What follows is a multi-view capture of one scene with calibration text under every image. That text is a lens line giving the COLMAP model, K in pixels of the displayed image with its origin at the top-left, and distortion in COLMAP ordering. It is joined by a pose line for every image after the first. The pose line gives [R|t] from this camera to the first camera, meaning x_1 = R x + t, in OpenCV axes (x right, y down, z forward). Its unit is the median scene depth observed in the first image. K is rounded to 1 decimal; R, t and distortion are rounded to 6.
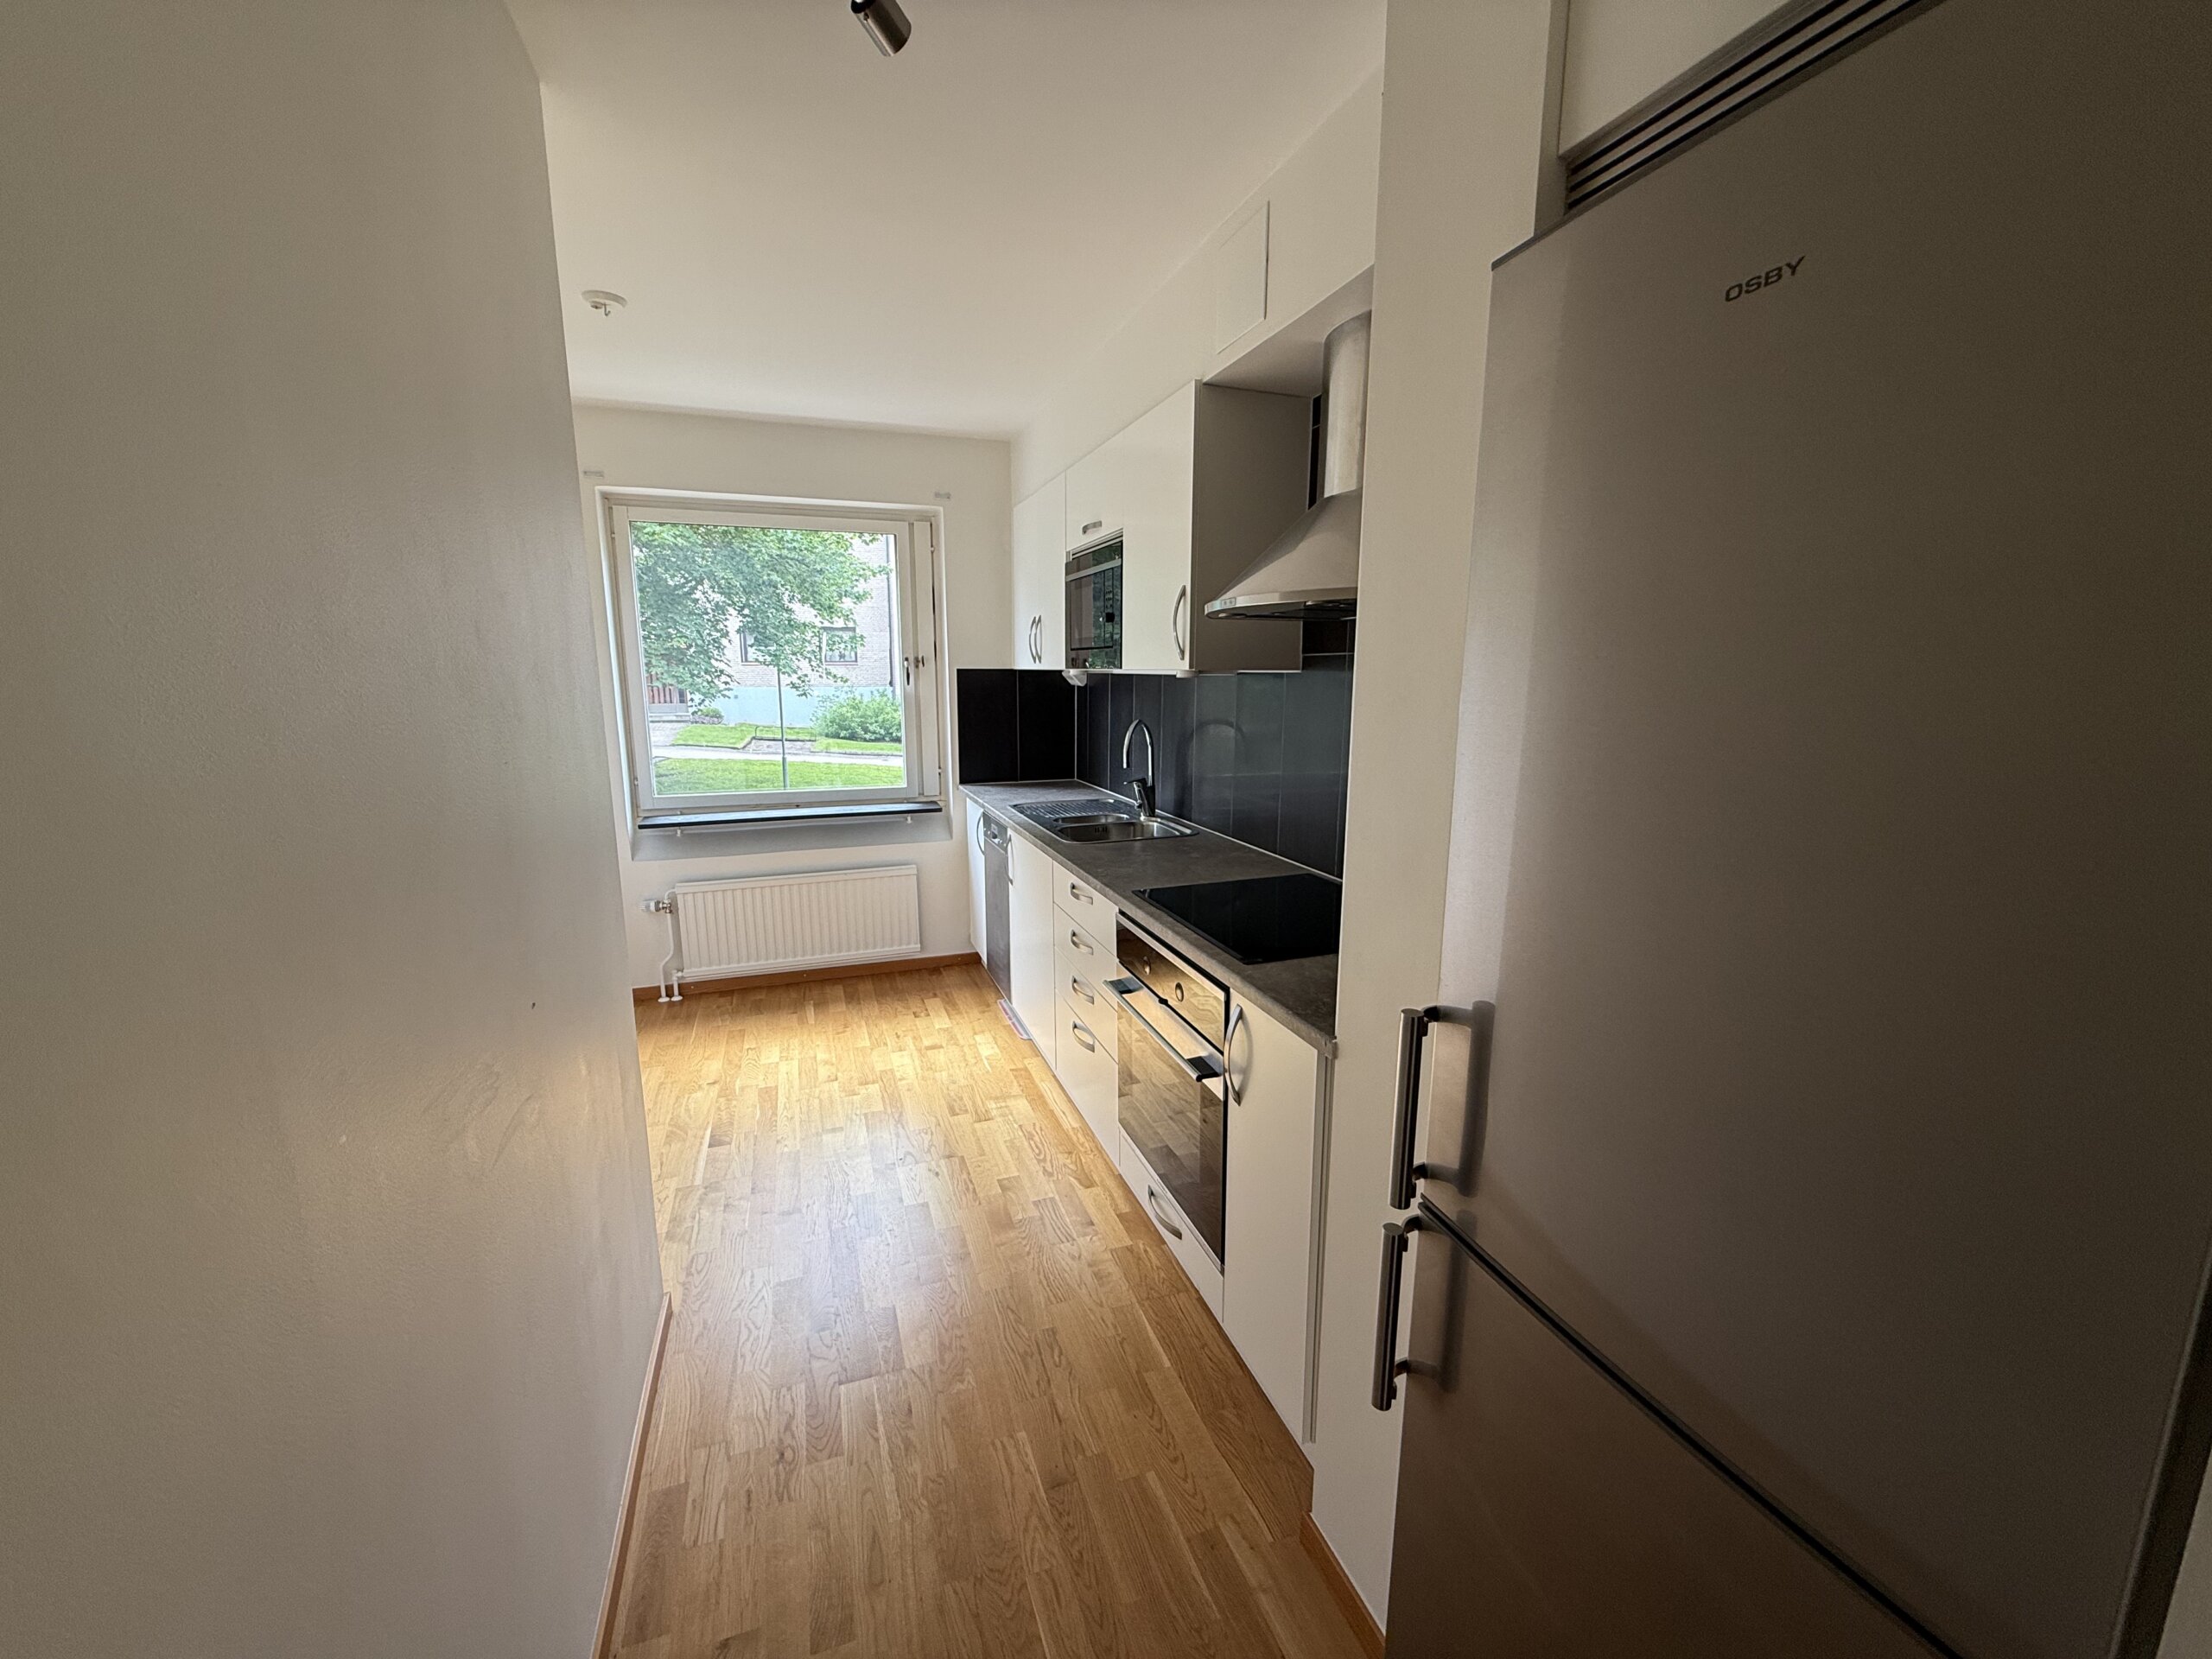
lens RADIAL K [[868.6, 0, 1070.6], [0, 868.6, 832.9], [0, 0, 1]] dist [0.001004, 0.000109]
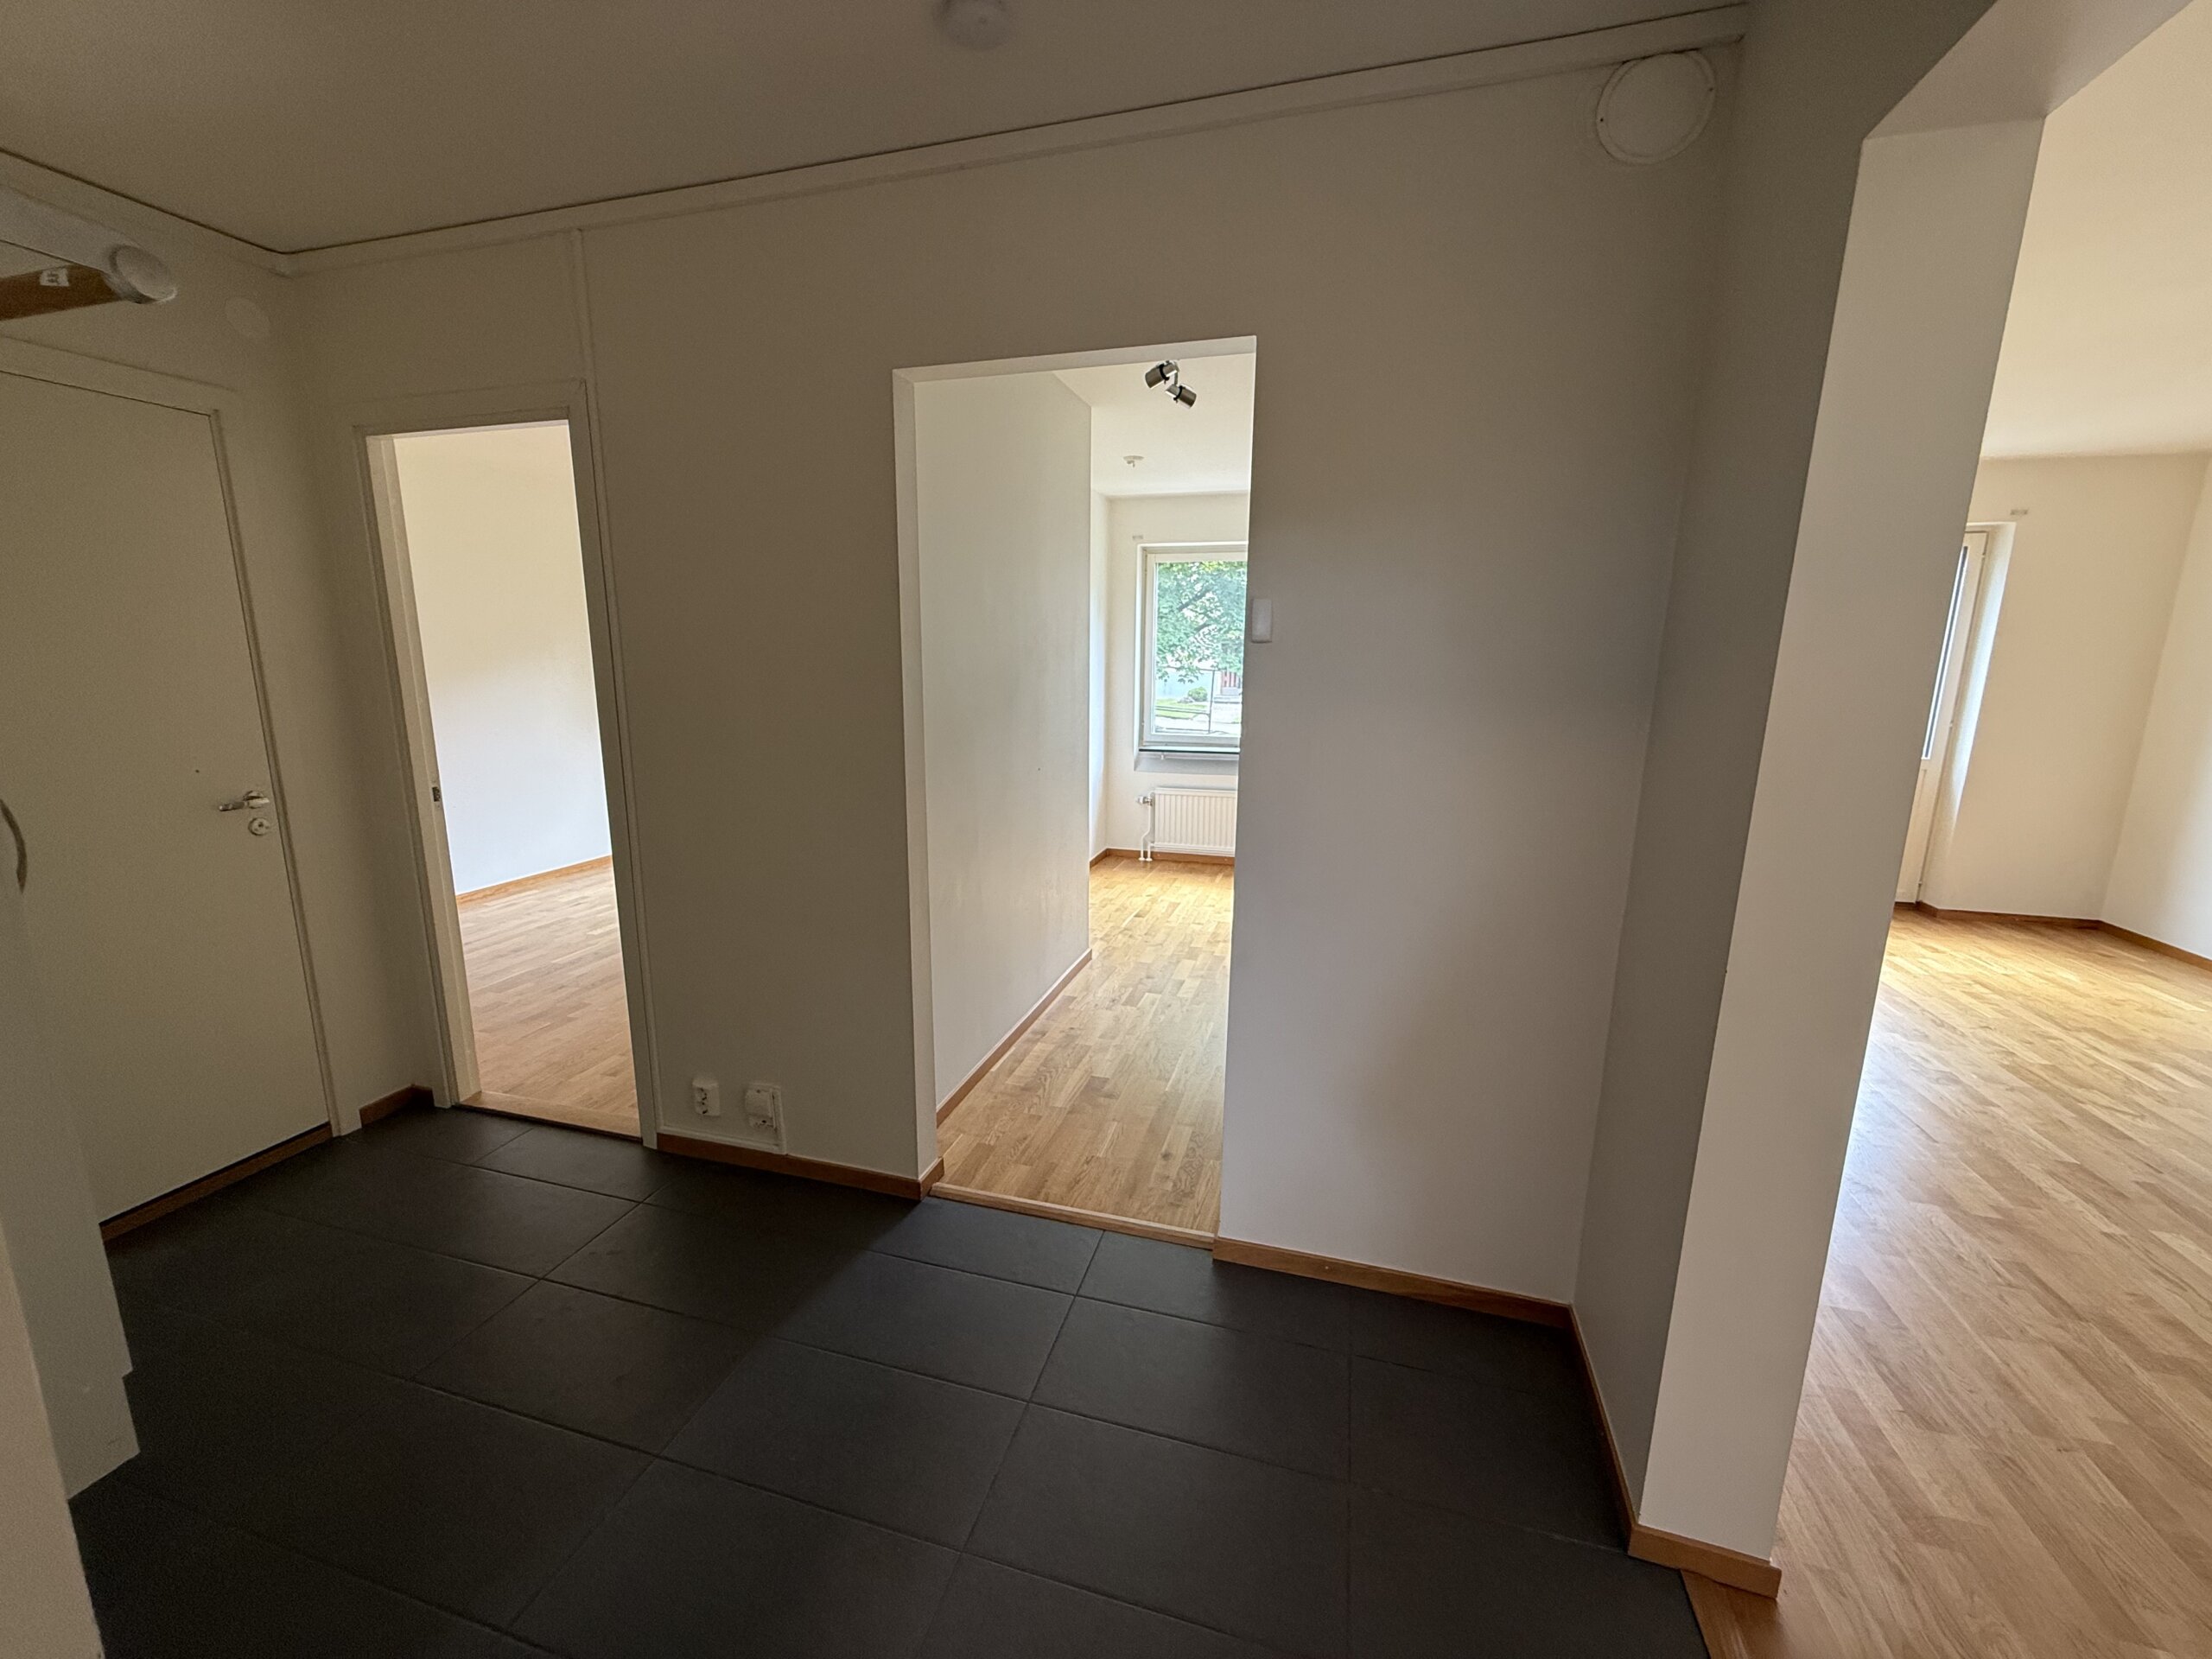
lens RADIAL K [[874.6, 0, 1106.0], [0, 874.6, 829.5], [0, 0, 1]] dist [0.002362, 0.000654]
pose [[0.826474, 0.119103, -0.550232, 0.389008], [-0.117421, 0.992338, 0.038429, 0.089323], [0.550594, 0.032848, 0.834127, -0.418076]]
